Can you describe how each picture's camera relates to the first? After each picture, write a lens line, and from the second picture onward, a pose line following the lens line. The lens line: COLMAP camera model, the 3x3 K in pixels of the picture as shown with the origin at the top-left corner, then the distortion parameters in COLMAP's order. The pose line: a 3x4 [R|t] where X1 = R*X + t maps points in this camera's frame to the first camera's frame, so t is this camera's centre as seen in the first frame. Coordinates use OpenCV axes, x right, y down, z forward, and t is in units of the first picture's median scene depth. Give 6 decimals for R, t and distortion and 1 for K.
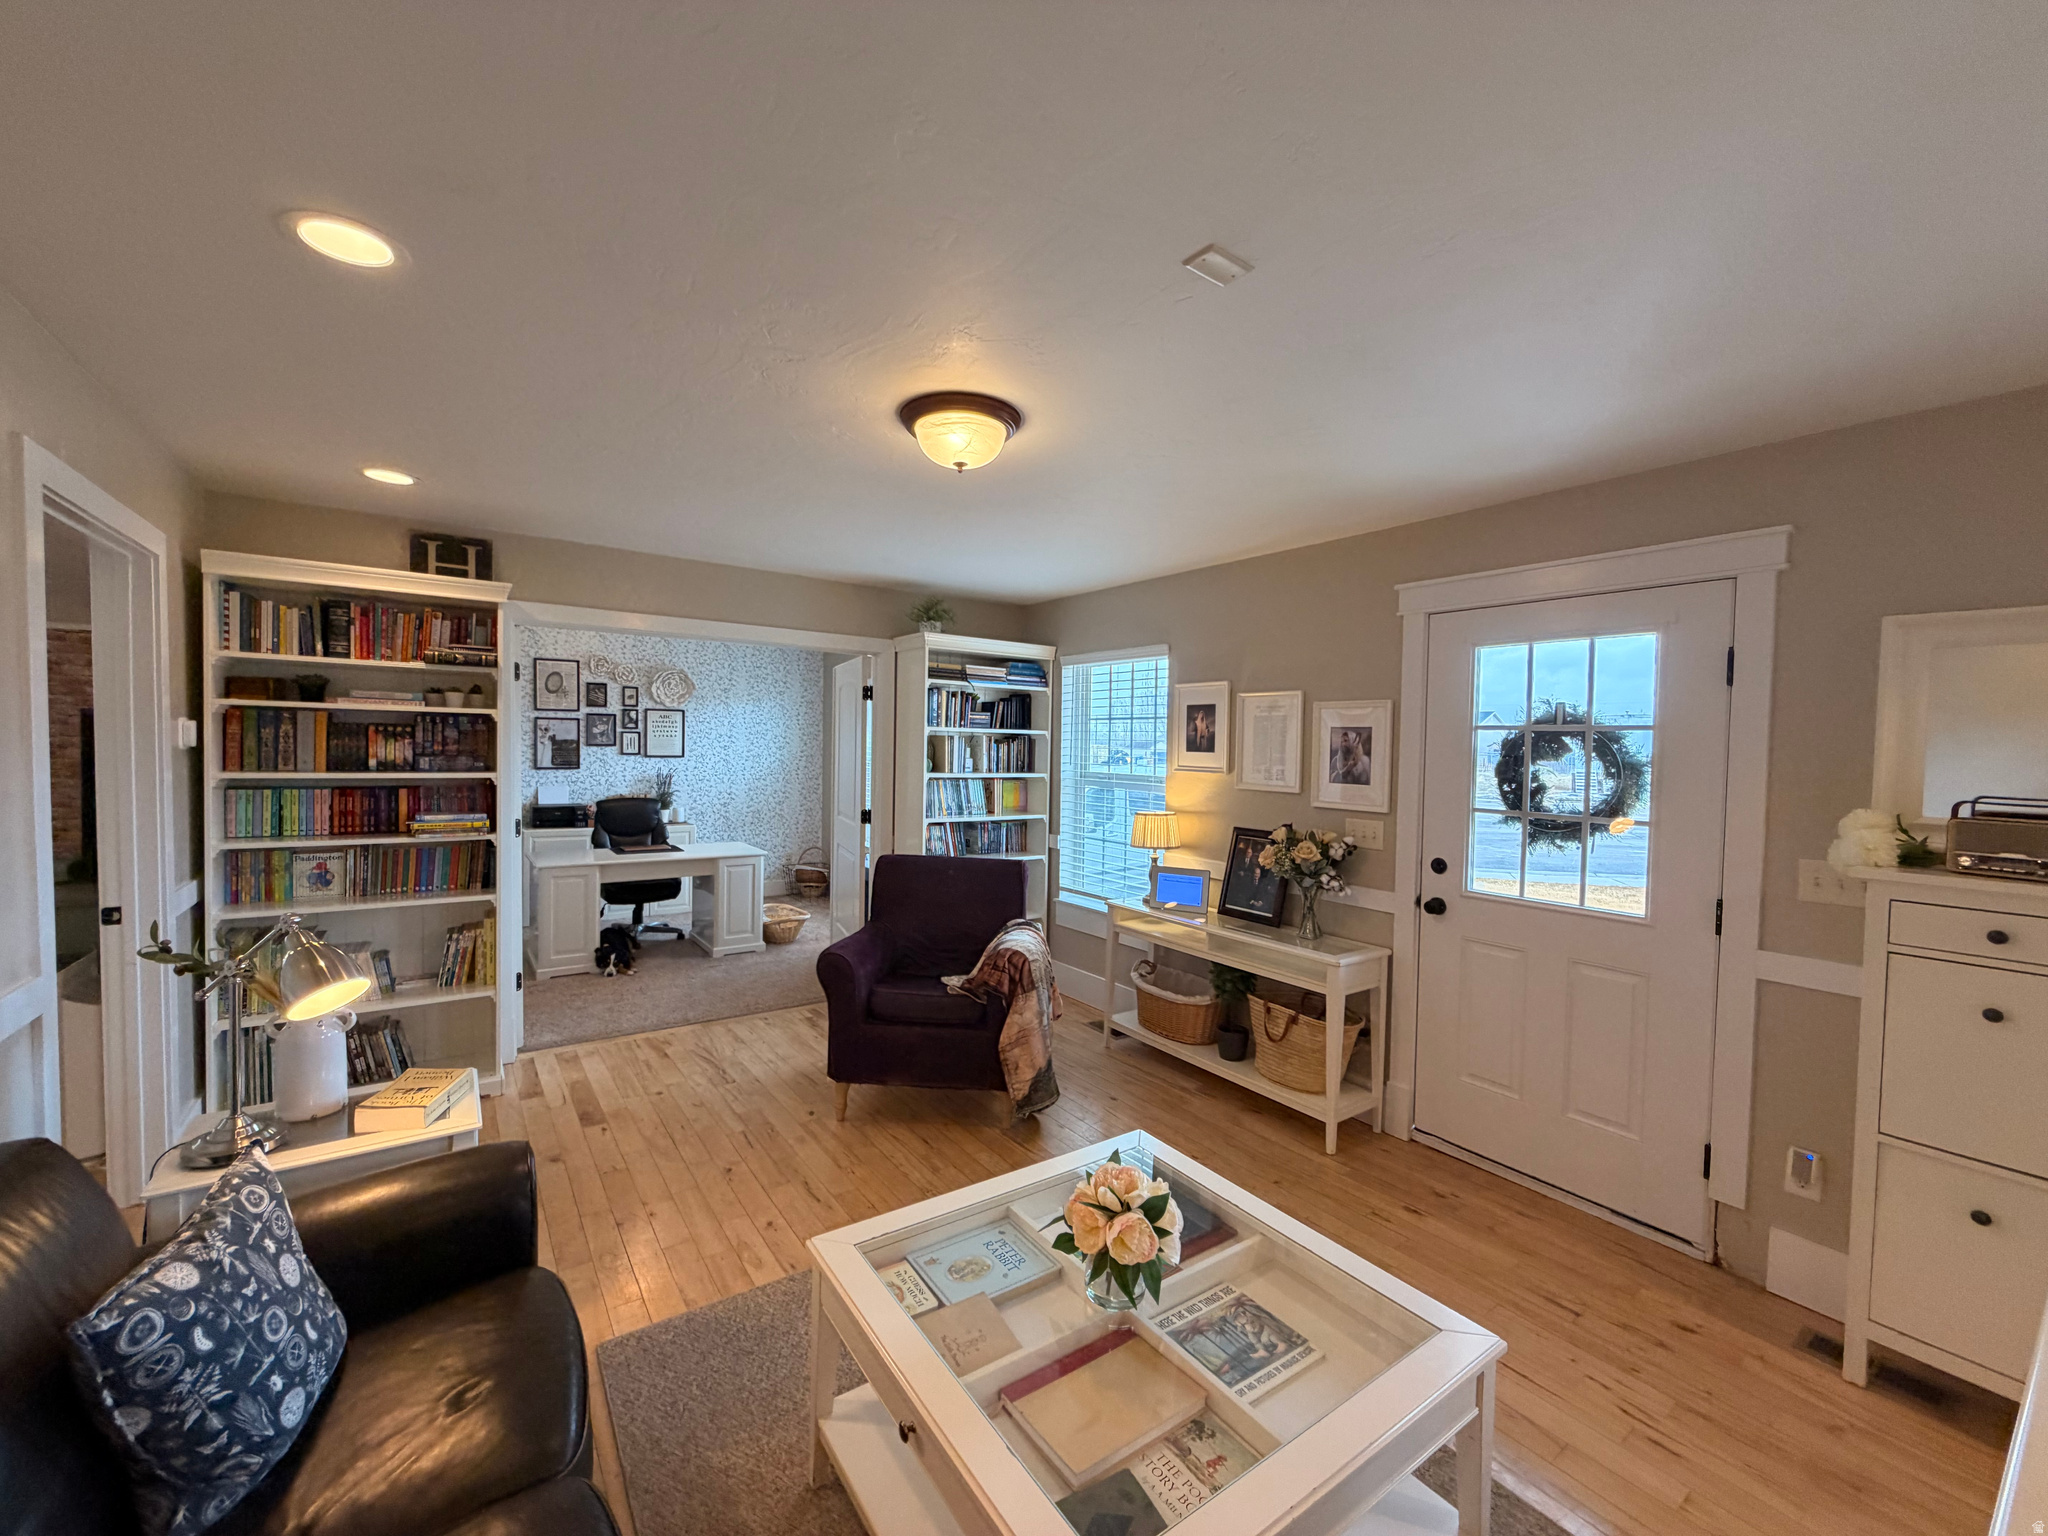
lens RADIAL K [[810.5, 0, 1012.5], [0, 810.5, 772.2], [0, 0, 1]] dist [-0.001150, 0.000667]
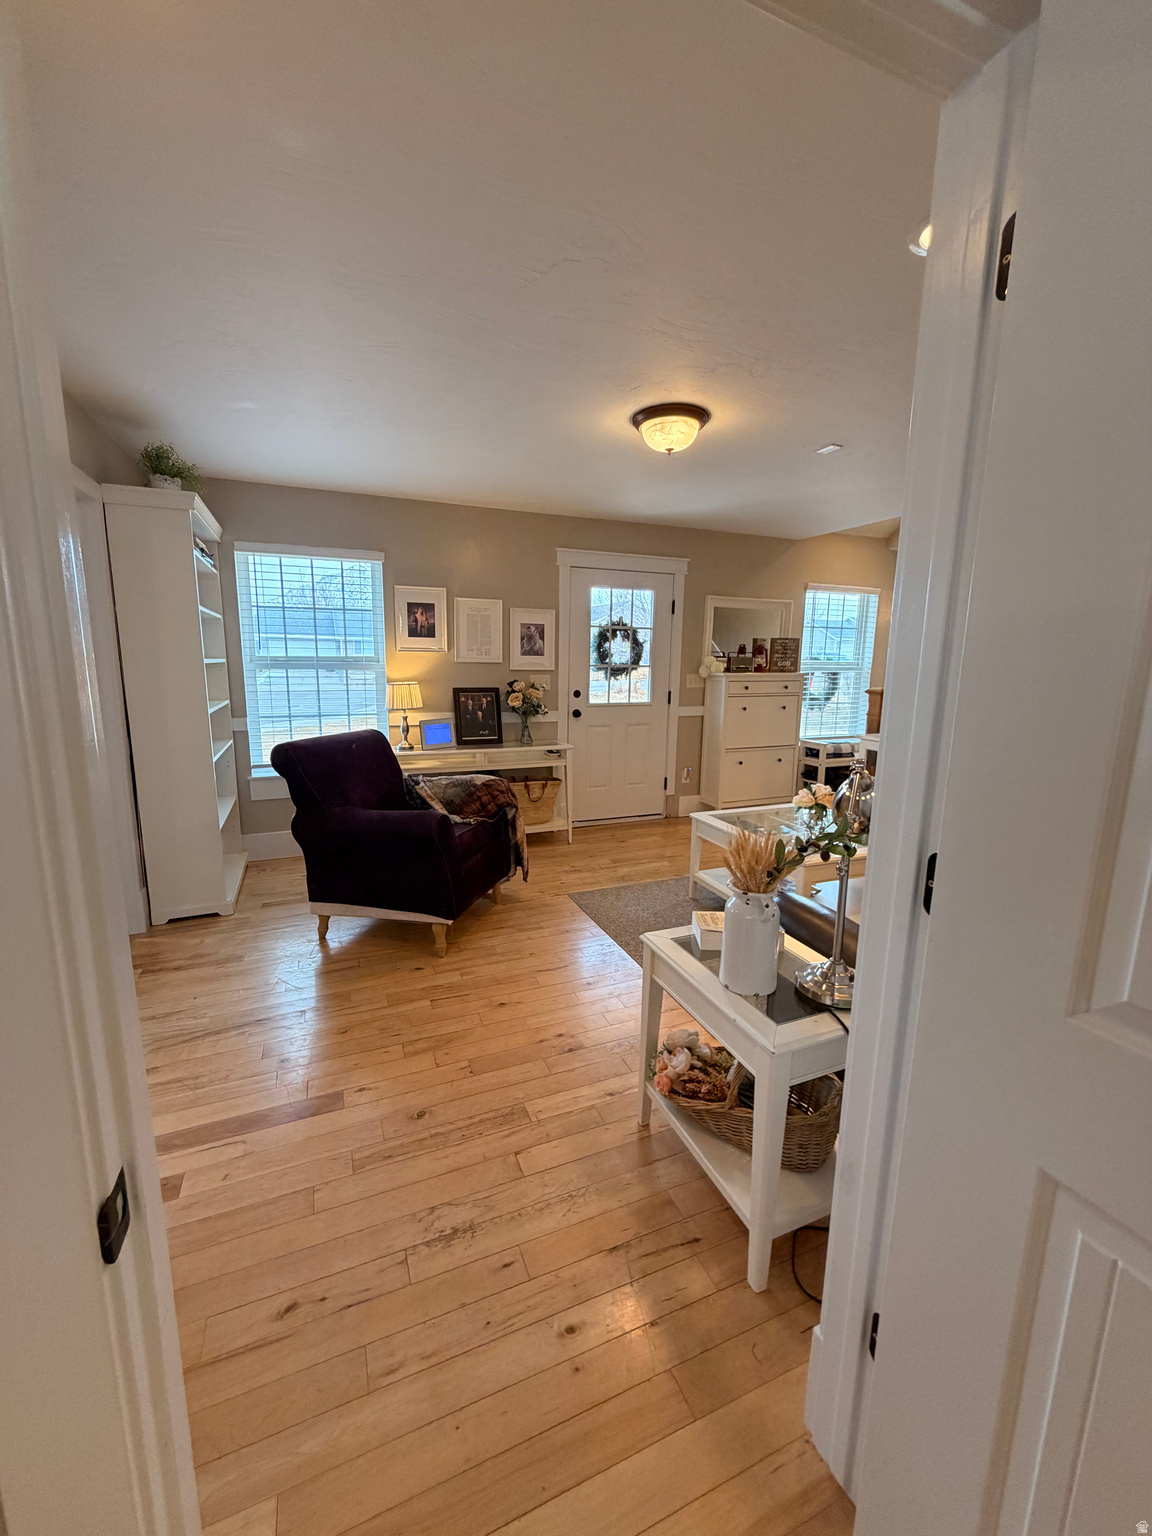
lens RADIAL K [[607.9, 0, 573.9], [0, 607.9, 762.7], [0, 0, 1]] dist [-0.001150, 0.000667]
pose [[0.221982, -0.184323, 0.957470, -0.947755], [0.026726, 0.982751, 0.182994, 0.003410], [-0.974684, -0.015032, 0.223079, 0.624895]]
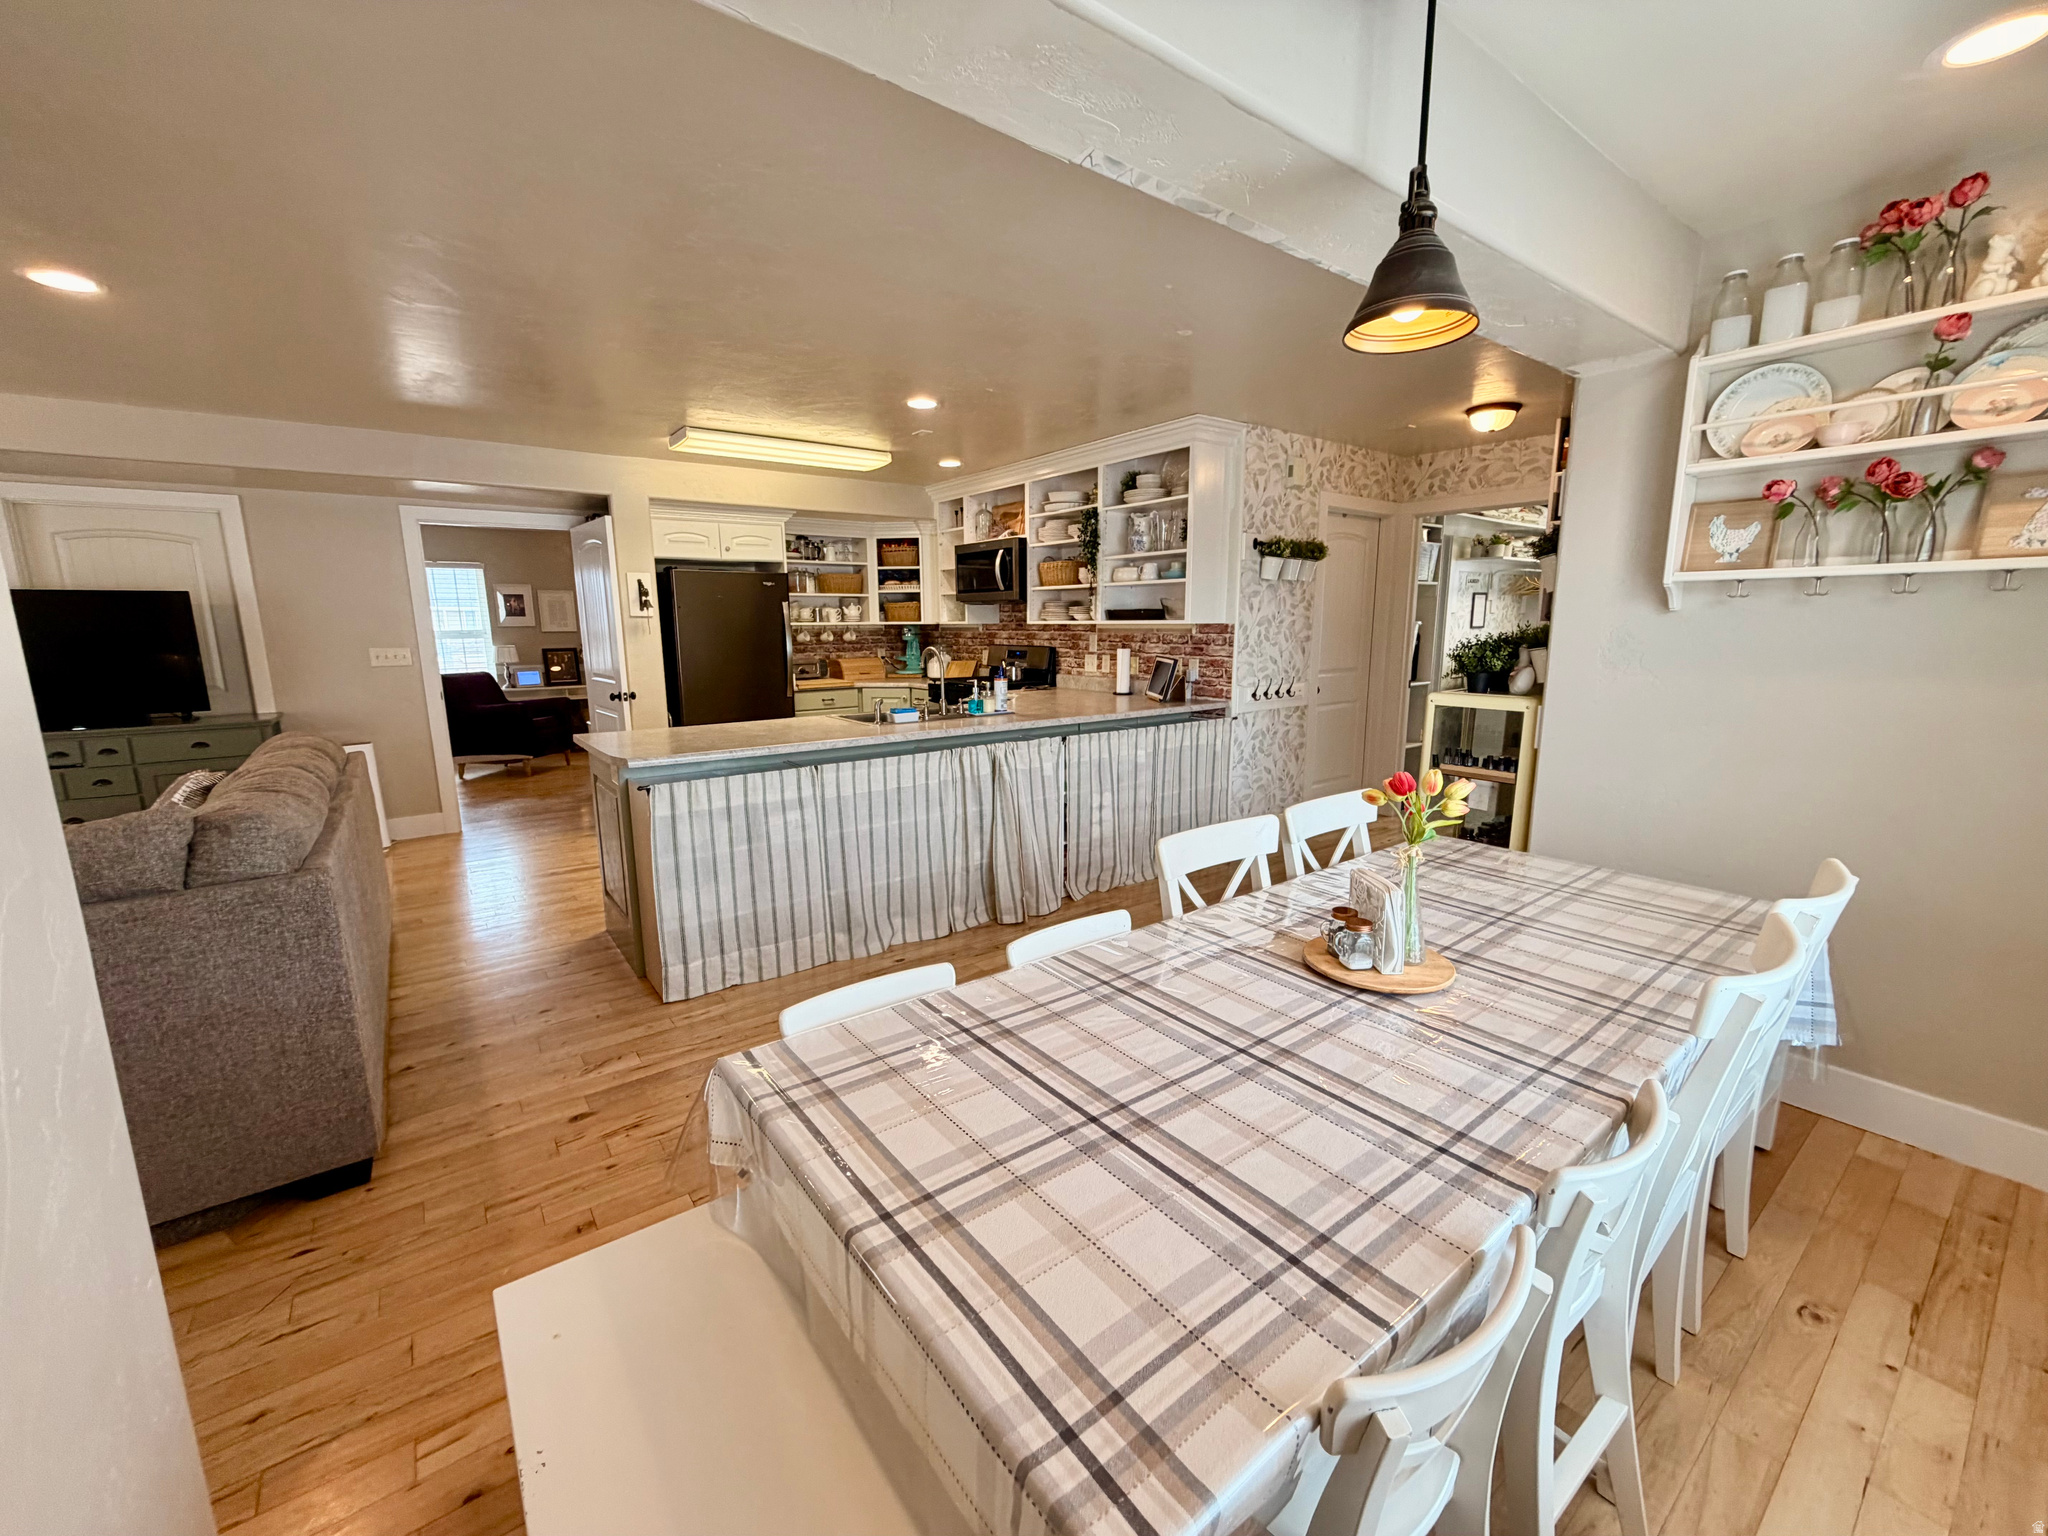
lens RADIAL K [[831.3, 0, 1024.0], [0, 831.3, 768.0], [0, 0, 1]] dist [0.002743, 0.000158]
pose [[-0.036307, -0.192396, 0.980645, -2.649550], [0.038130, 0.980311, 0.193742, -0.007597], [-0.998613, 0.044426, -0.028256, -0.379877]]
